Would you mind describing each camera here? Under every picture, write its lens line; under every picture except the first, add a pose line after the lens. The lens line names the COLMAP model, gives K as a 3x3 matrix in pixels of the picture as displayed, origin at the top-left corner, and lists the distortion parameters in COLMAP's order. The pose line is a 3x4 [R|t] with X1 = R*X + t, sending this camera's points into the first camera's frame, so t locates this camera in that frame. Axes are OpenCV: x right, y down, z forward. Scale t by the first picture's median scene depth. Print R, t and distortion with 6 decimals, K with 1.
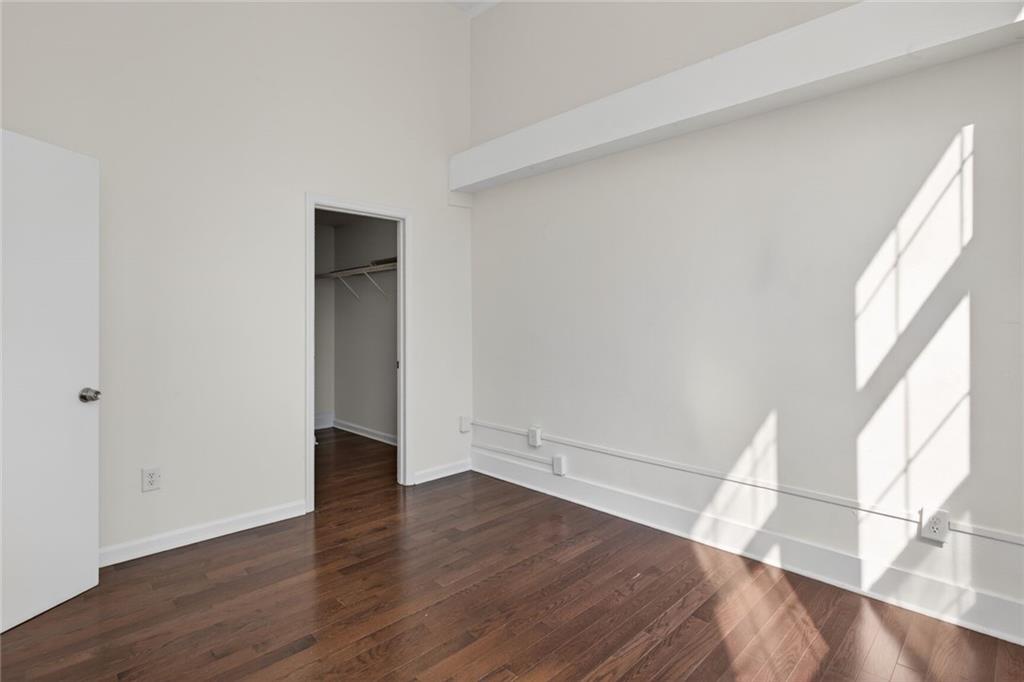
lens RADIAL K [[498.6, 0, 501.1], [0, 498.6, 321.4], [0, 0, 1]] dist [0.003326, -0.000549]
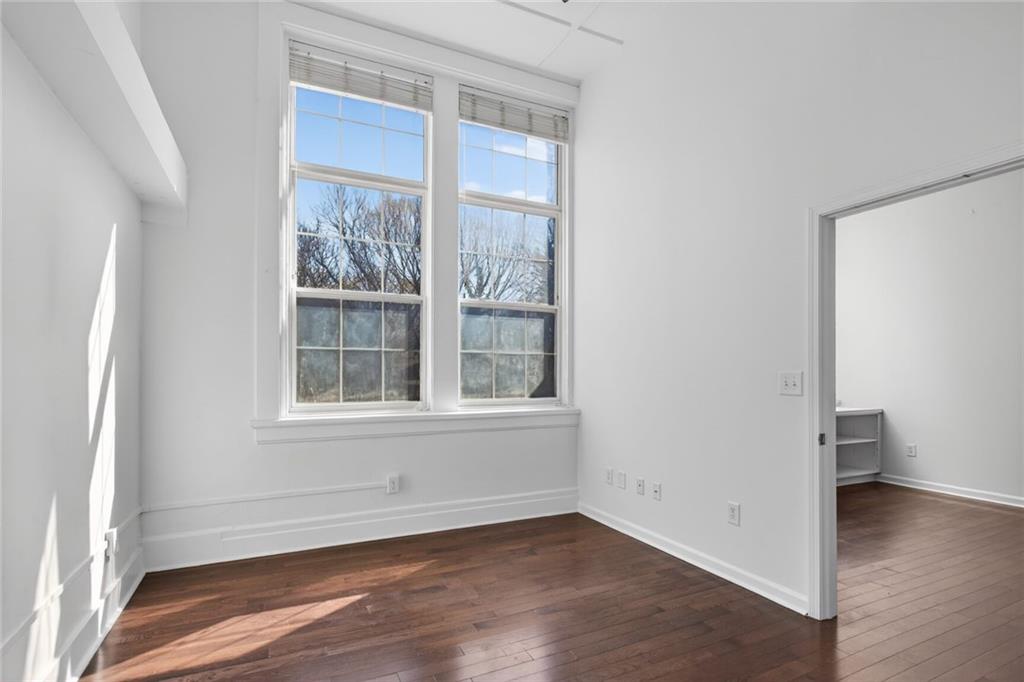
lens RADIAL K [[498.6, 0, 509.3], [0, 498.6, 376.0], [0, 0, 1]] dist [0.003326, -0.000549]
pose [[-0.948983, 0.003583, 0.315308, -0.393513], [0.001832, 0.999981, -0.005850, 0.011499], [-0.315323, -0.004974, -0.948972, 1.704048]]
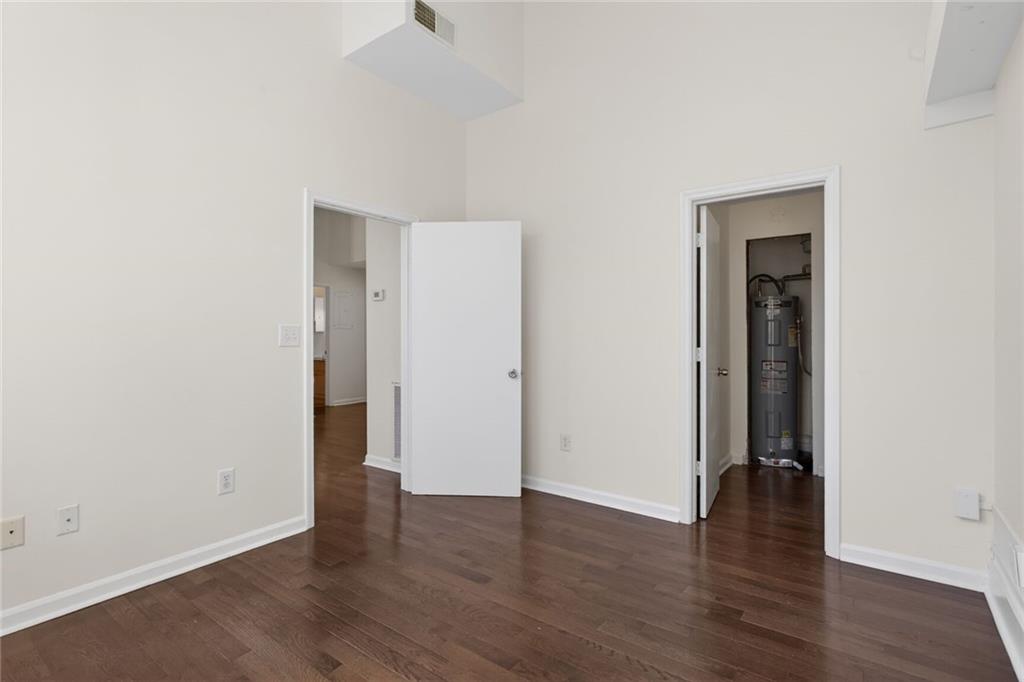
lens RADIAL K [[498.6, 0, 513.8], [0, 498.6, 335.8], [0, 0, 1]] dist [0.003326, -0.000549]
pose [[0.176129, 0.008159, -0.984333, 0.742596], [0.002704, 0.999958, 0.008772, 0.012078], [0.984363, -0.004206, 0.176099, 0.737526]]
